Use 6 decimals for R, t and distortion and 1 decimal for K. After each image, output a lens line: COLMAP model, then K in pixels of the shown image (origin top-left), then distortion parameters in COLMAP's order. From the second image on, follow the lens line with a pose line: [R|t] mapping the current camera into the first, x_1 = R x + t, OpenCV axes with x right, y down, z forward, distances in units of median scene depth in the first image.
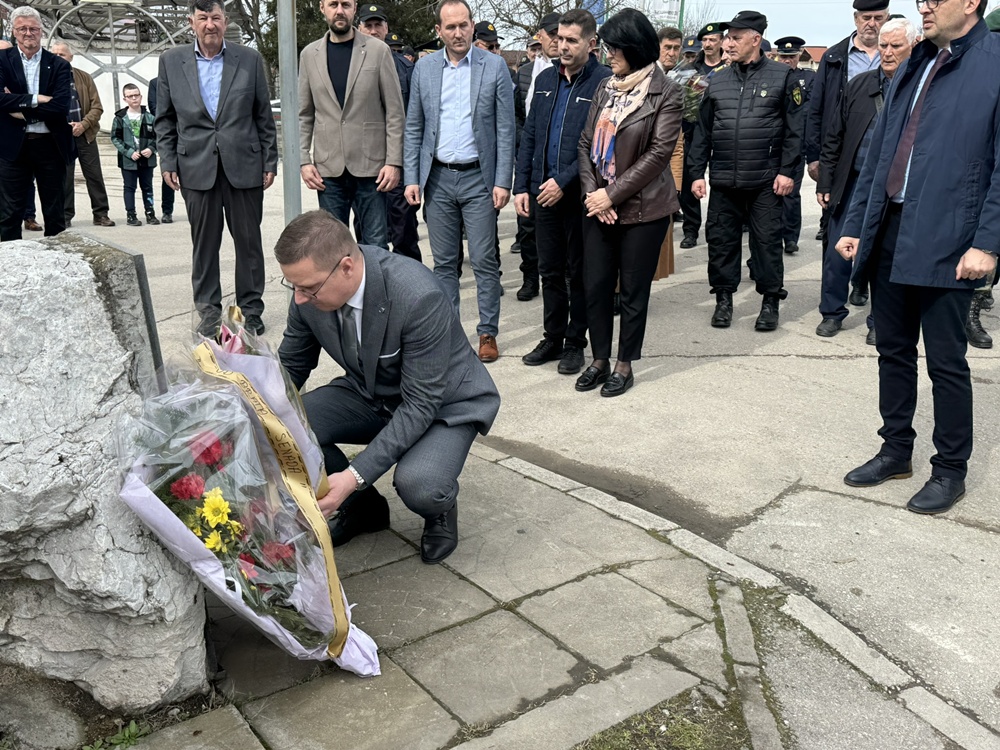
lens RADIAL K [[989.1, 0, 506.6], [0, 989.1, 383.9], [0, 0, 1]] dist [0.036684, 0.000000]
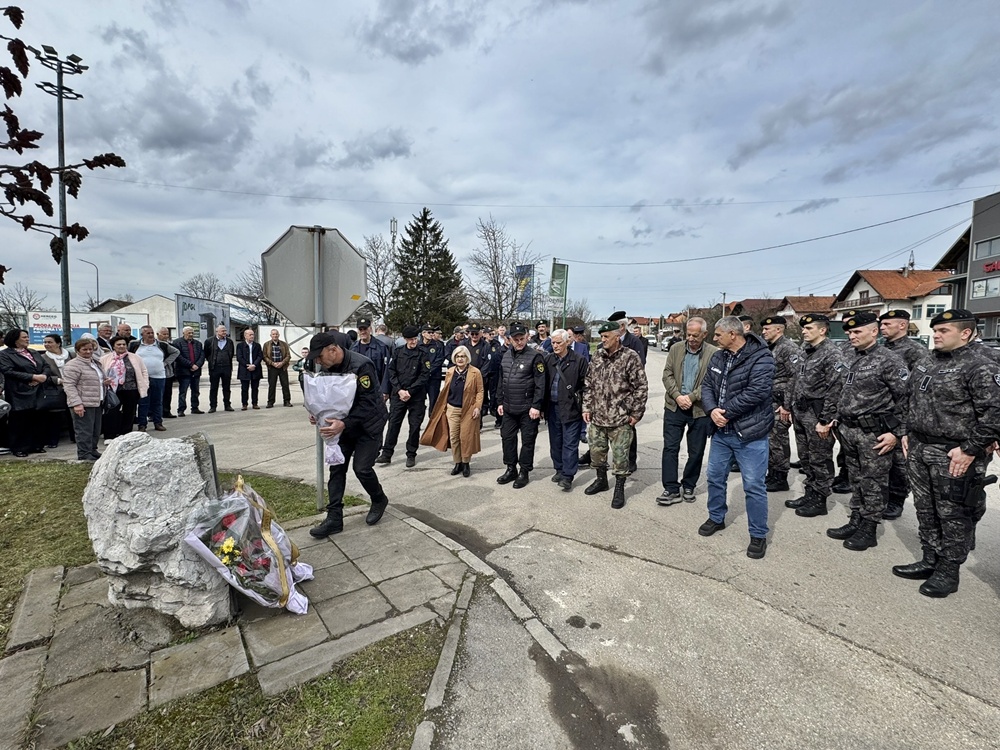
lens RADIAL K [[469.4, 0, 497.1], [0, 469.4, 377.4], [0, 0, 1]] dist [-0.001168, -0.000212]
pose [[0.999976, -0.005196, -0.004565, 0.334171], [0.004178, 0.979777, -0.200050, -0.040998], [0.005513, 0.200026, 0.979775, -0.229199]]
